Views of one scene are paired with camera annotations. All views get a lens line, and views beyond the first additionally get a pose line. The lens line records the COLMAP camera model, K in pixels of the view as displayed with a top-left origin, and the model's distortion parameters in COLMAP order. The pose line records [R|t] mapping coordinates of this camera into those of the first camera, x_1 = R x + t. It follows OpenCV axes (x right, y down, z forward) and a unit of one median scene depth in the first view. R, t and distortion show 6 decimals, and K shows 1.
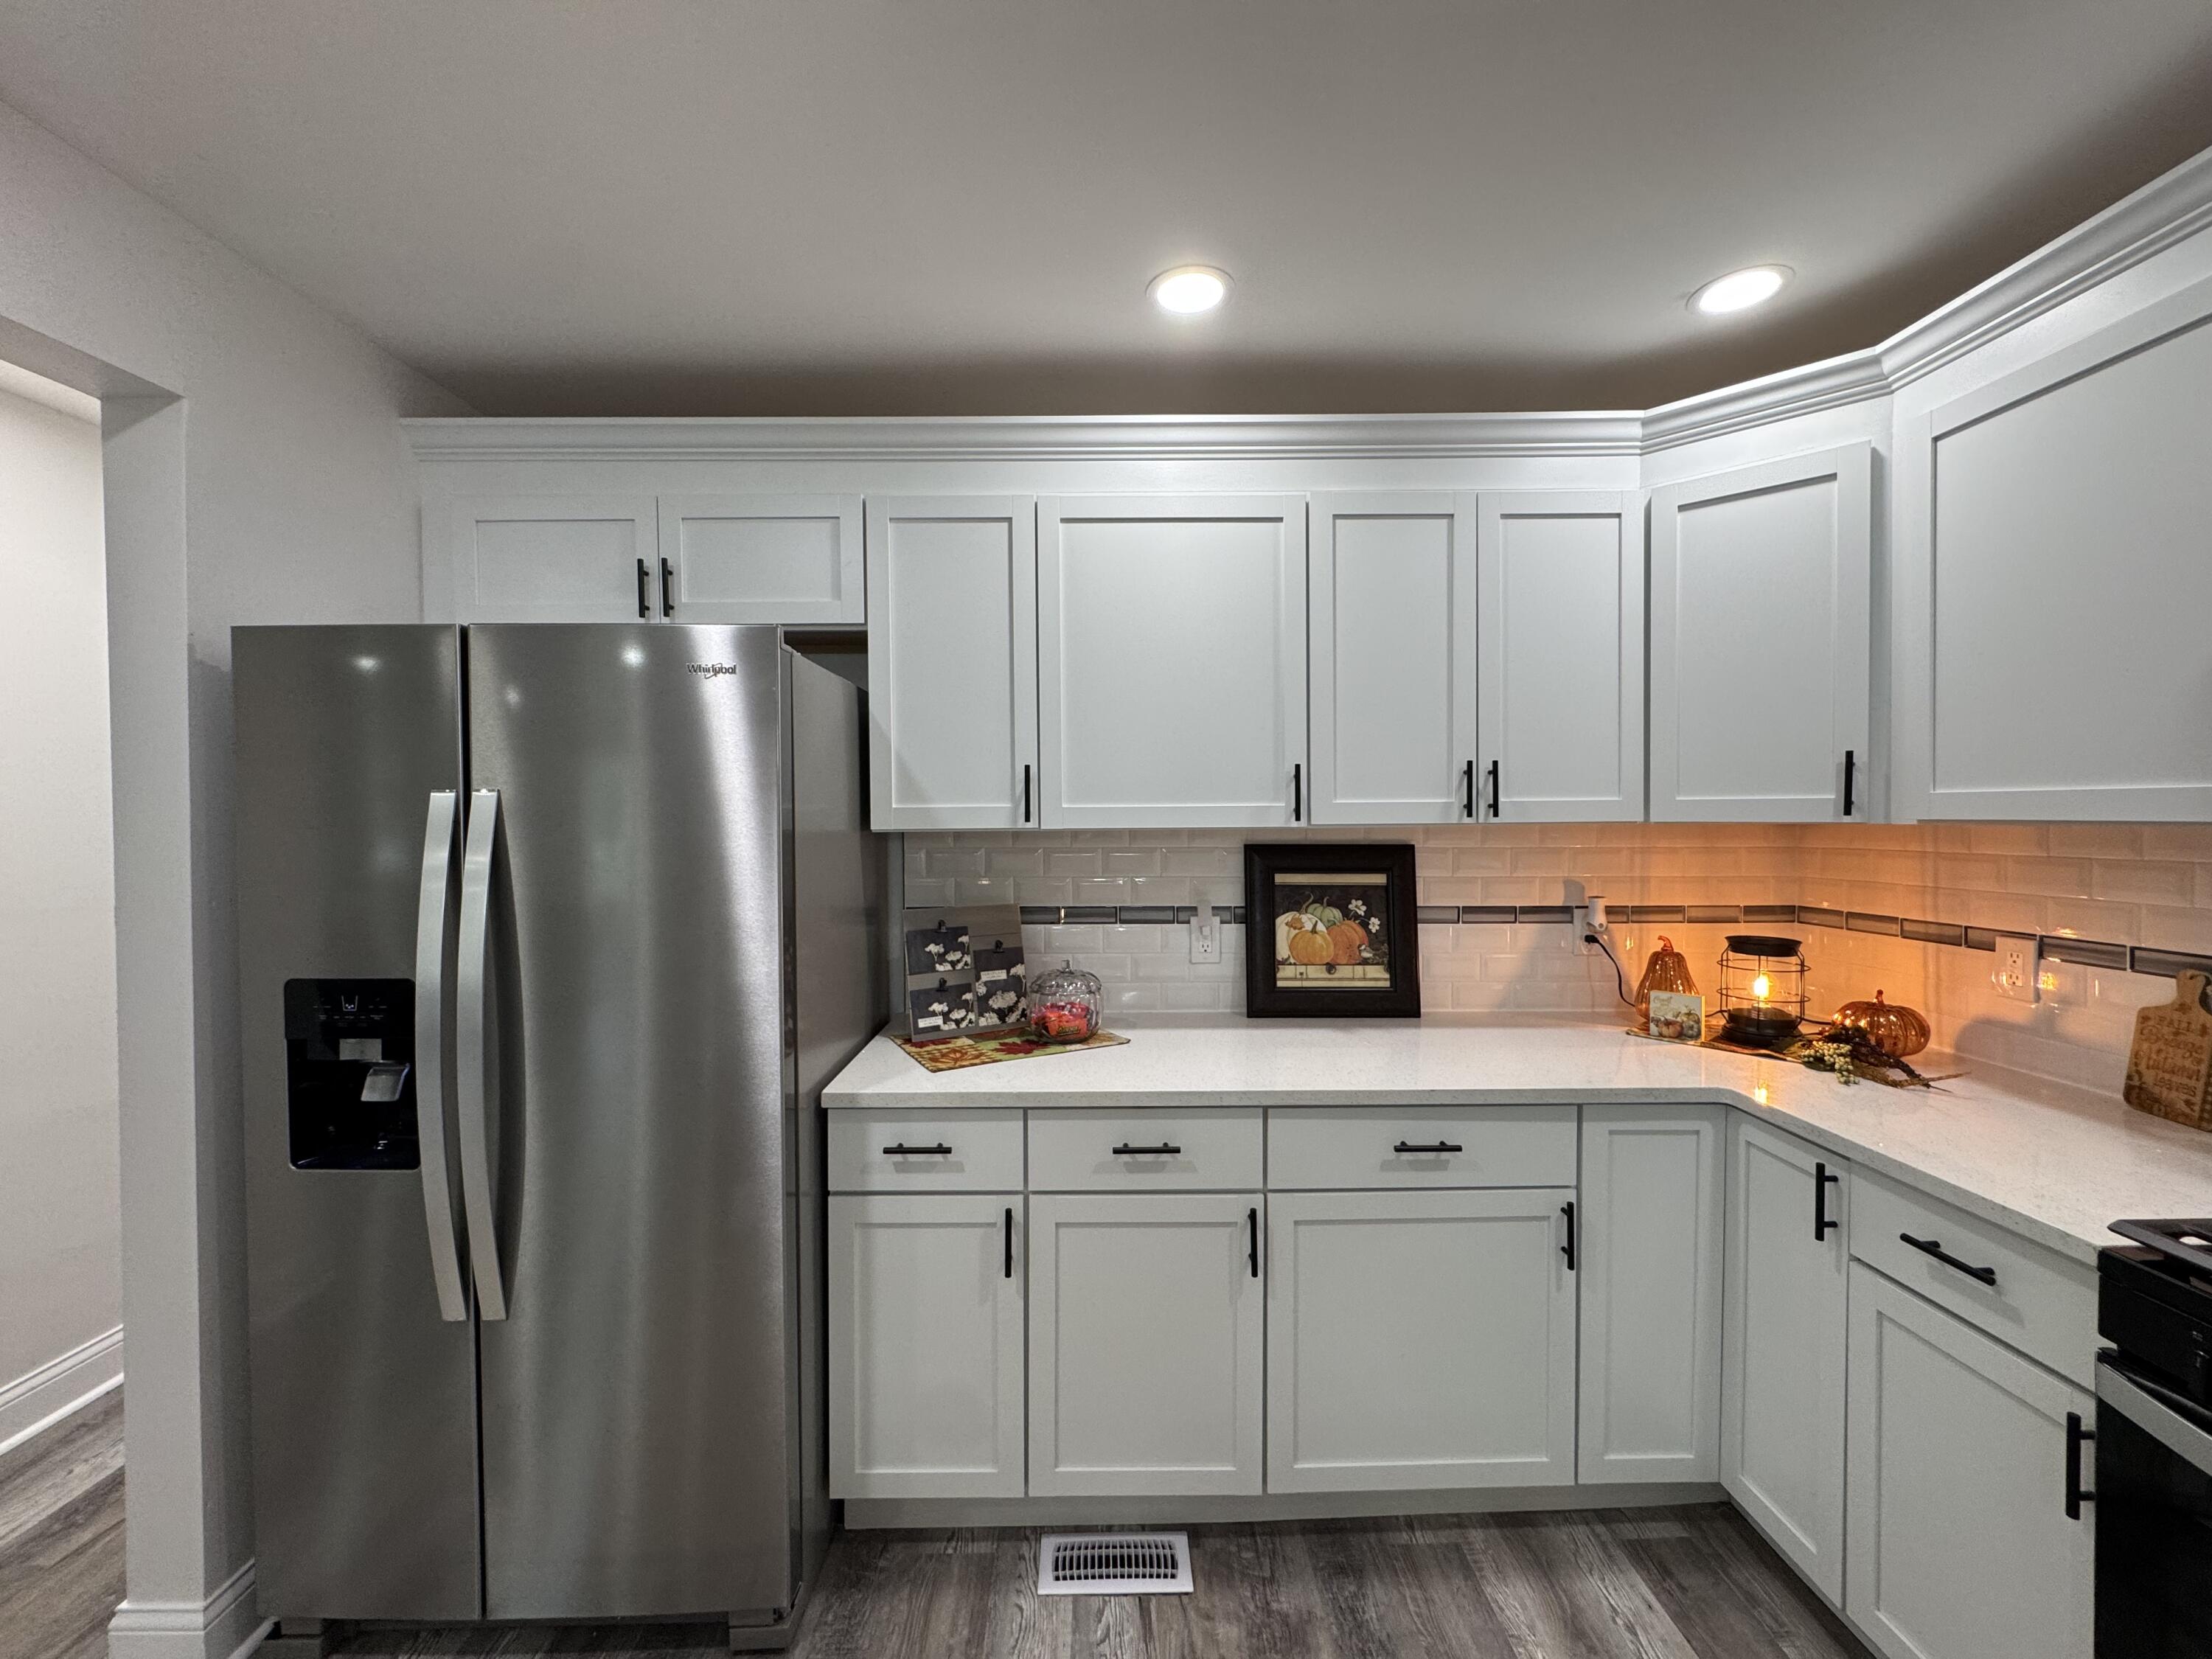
lens RADIAL K [[884.6, 0, 1105.2], [0, 884.6, 827.7], [0, 0, 1]] dist [-0.002094, 0.000158]
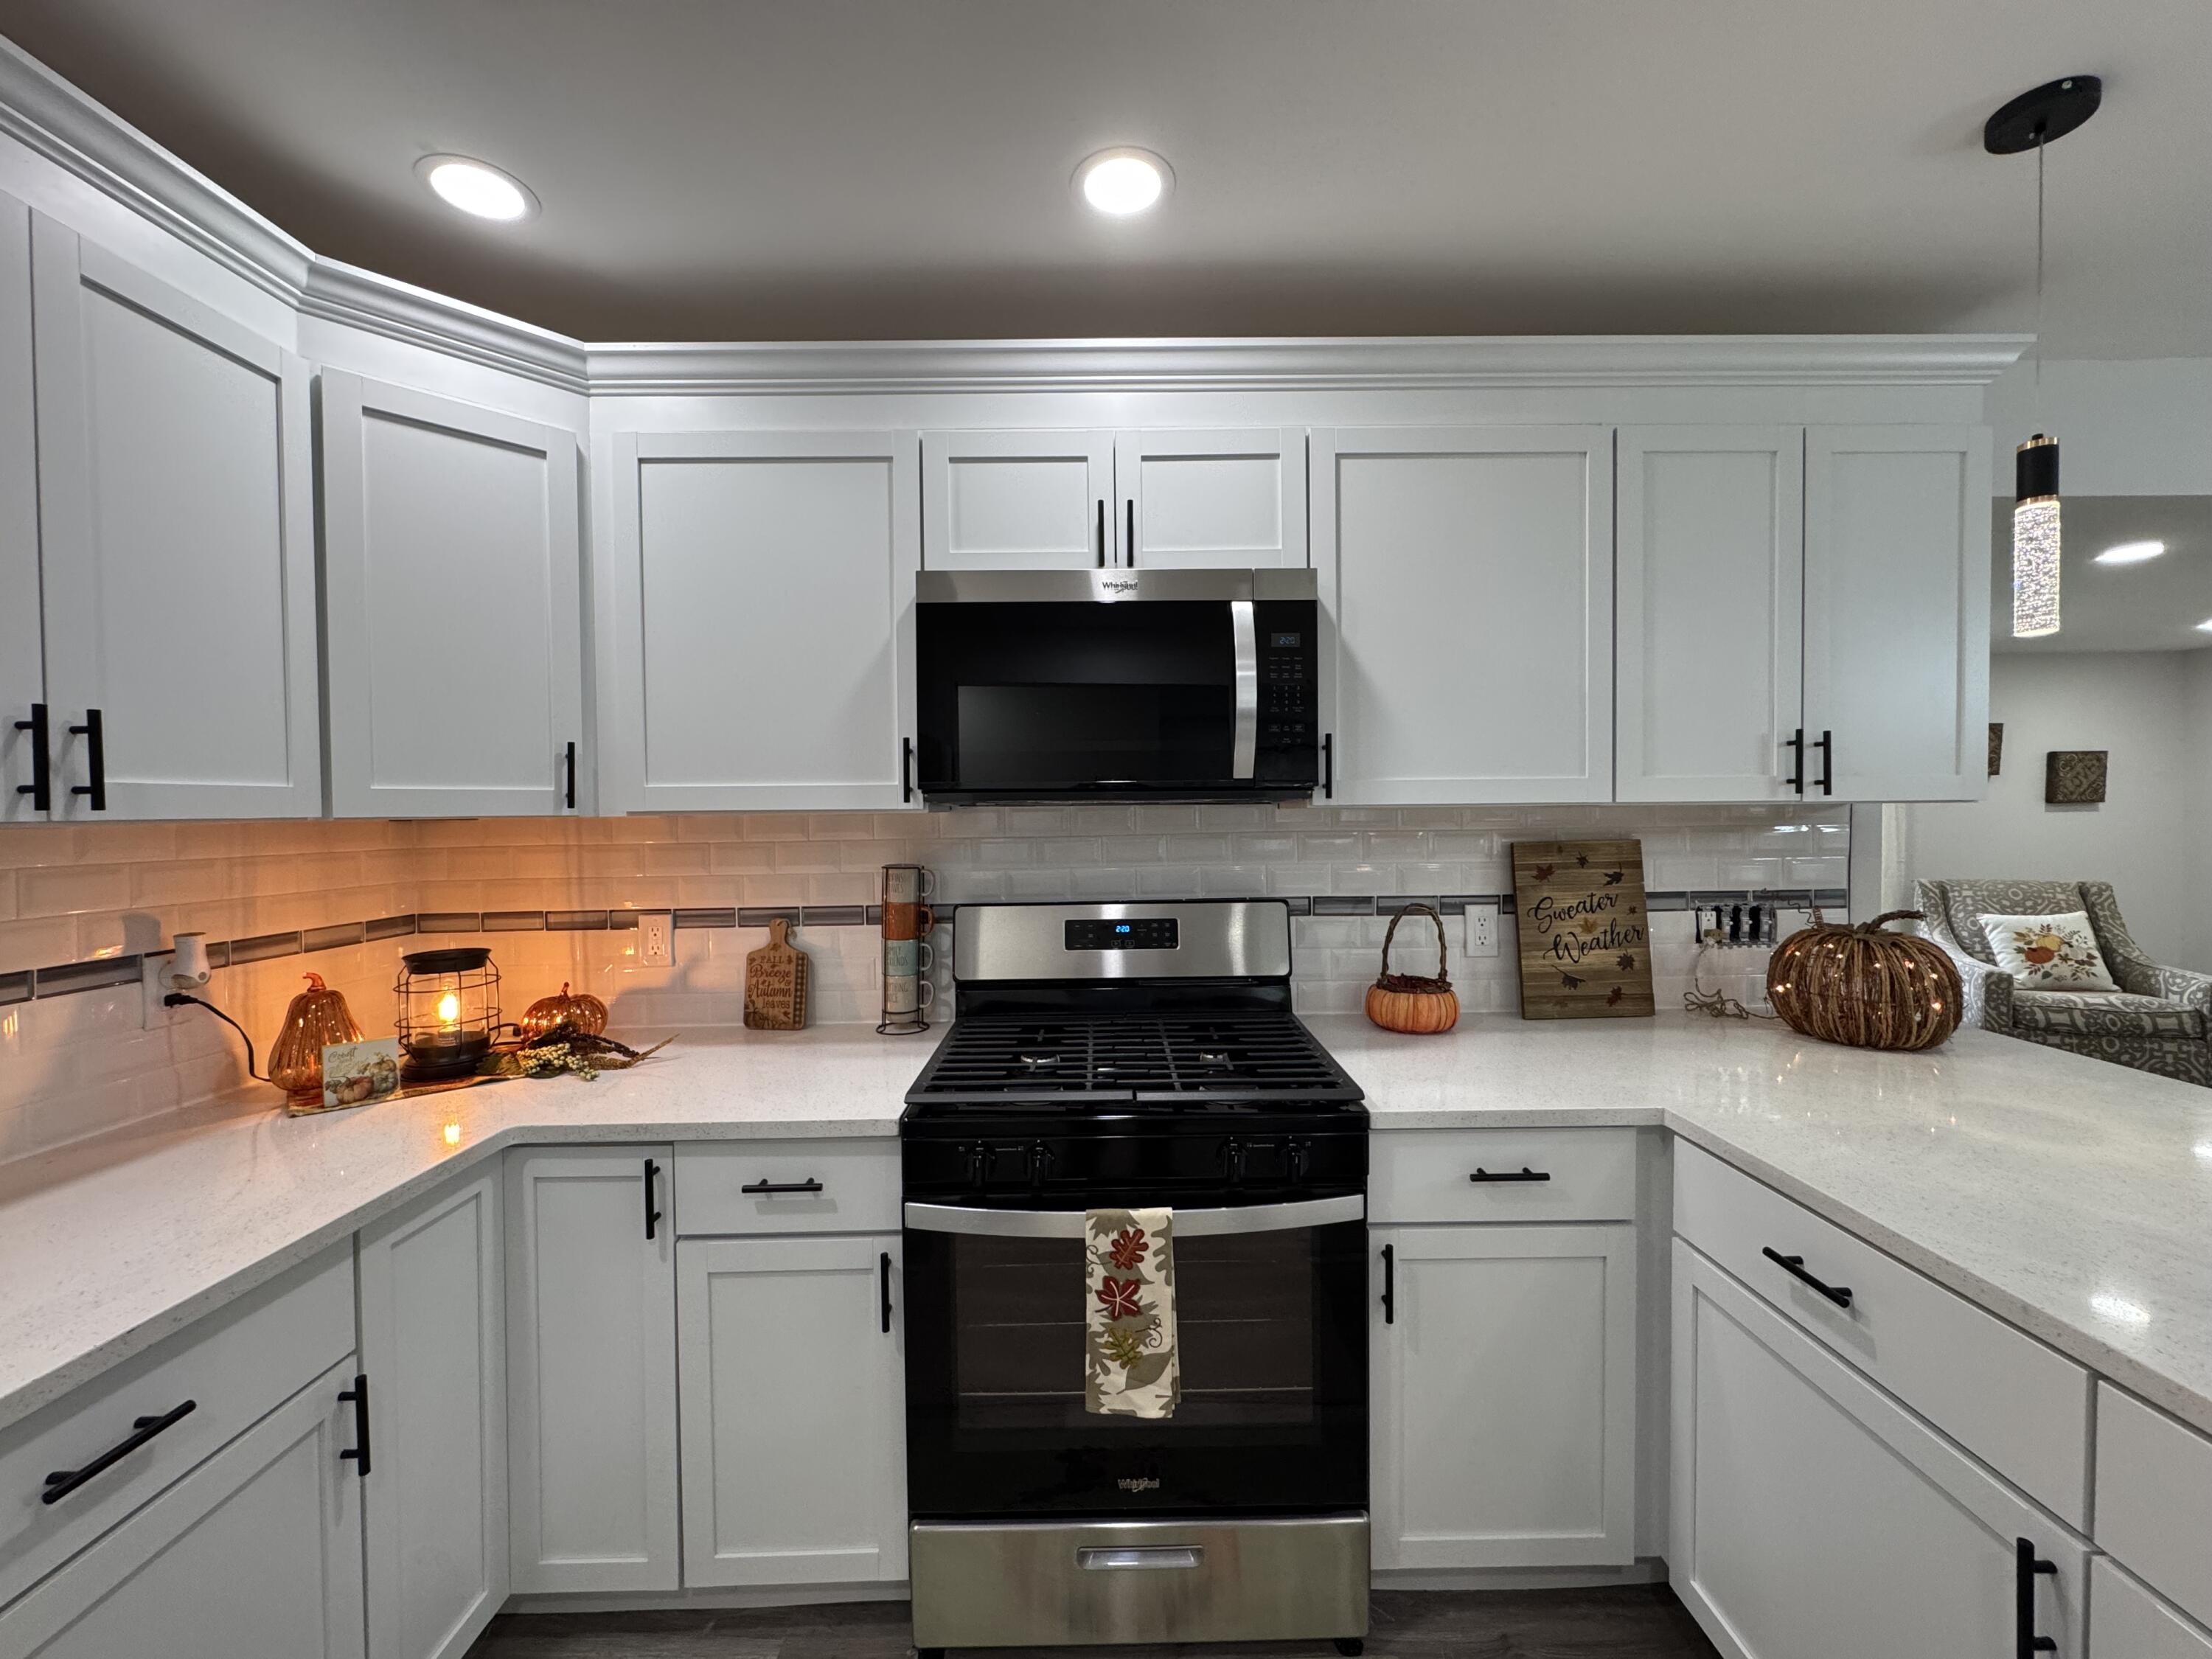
lens RADIAL K [[884.6, 0, 1105.2], [0, 884.6, 827.7], [0, 0, 1]] dist [-0.002094, 0.000158]
pose [[0.004878, -0.014322, 0.999886, -0.120896], [0.027164, 0.999530, 0.014184, 0.008807], [-0.999619, 0.027092, 0.005265, 0.357314]]
